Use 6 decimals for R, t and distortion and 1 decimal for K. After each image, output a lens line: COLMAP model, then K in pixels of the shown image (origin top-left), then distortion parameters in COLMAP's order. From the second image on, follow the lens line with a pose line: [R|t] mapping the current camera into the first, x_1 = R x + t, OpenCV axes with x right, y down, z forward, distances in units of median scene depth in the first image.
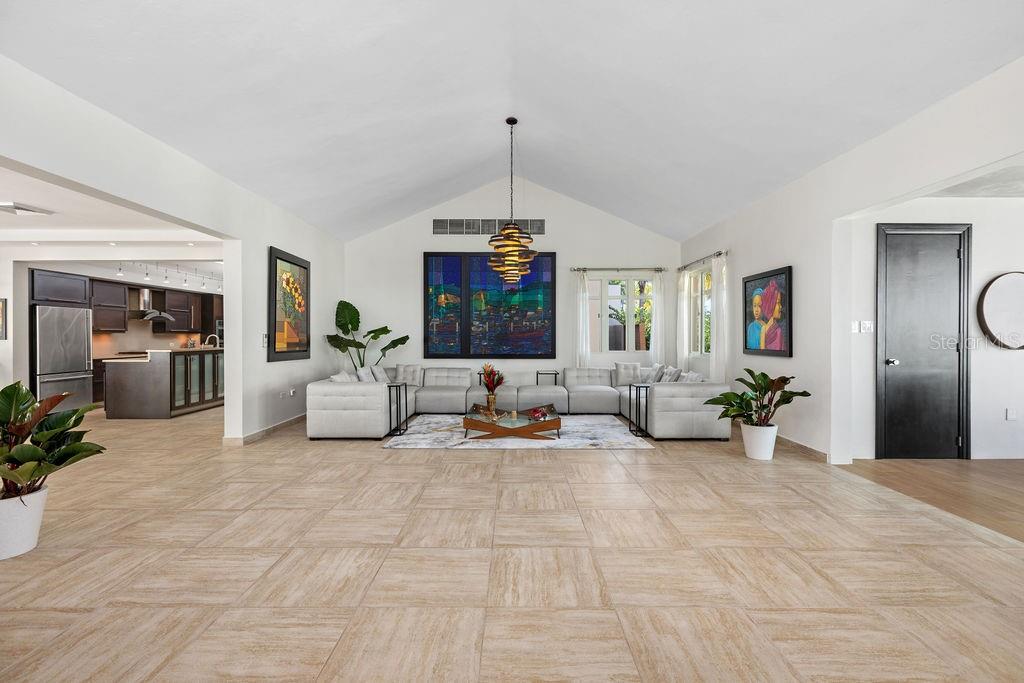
lens RADIAL K [[457.0, 0, 512.0], [0, 457.0, 341.5], [0, 0, 1]] dist [-0.002088, 0.000082]
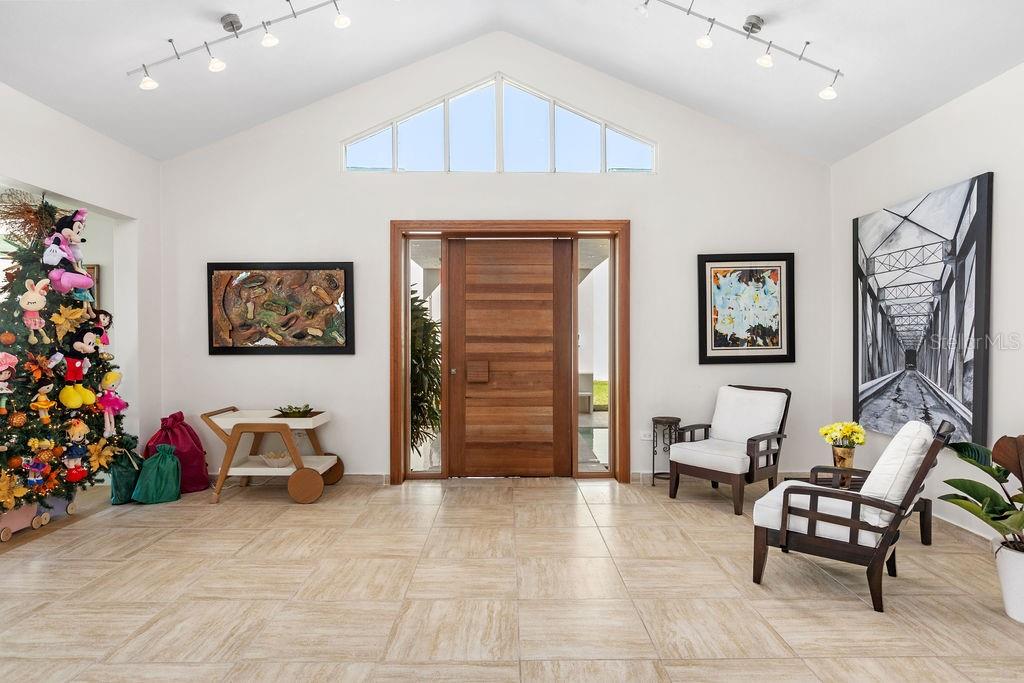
lens RADIAL K [[606.0, 0, 512.0], [0, 606.0, 341.5], [0, 0, 1]] dist [-0.001129, -0.000174]
pose [[-0.999947, 0.001702, -0.010200, -0.023617], [0.001479, 0.999760, 0.021851, -0.068202], [0.010234, 0.021835, -0.999709, 1.996292]]
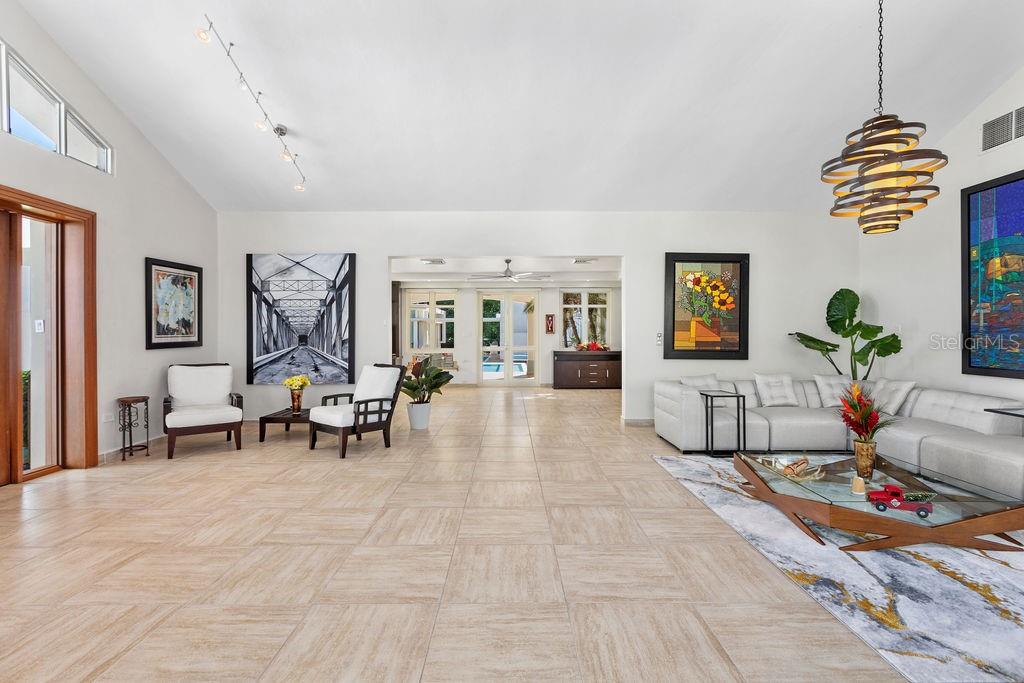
lens RADIAL K [[457.0, 0, 512.0], [0, 457.0, 341.5], [0, 0, 1]] dist [-0.002088, 0.000082]
pose [[0.010300, 0.013837, -0.999851, 1.221254], [-0.010954, 0.999846, 0.013724, -0.017321], [0.999887, 0.010811, 0.010450, 1.374101]]
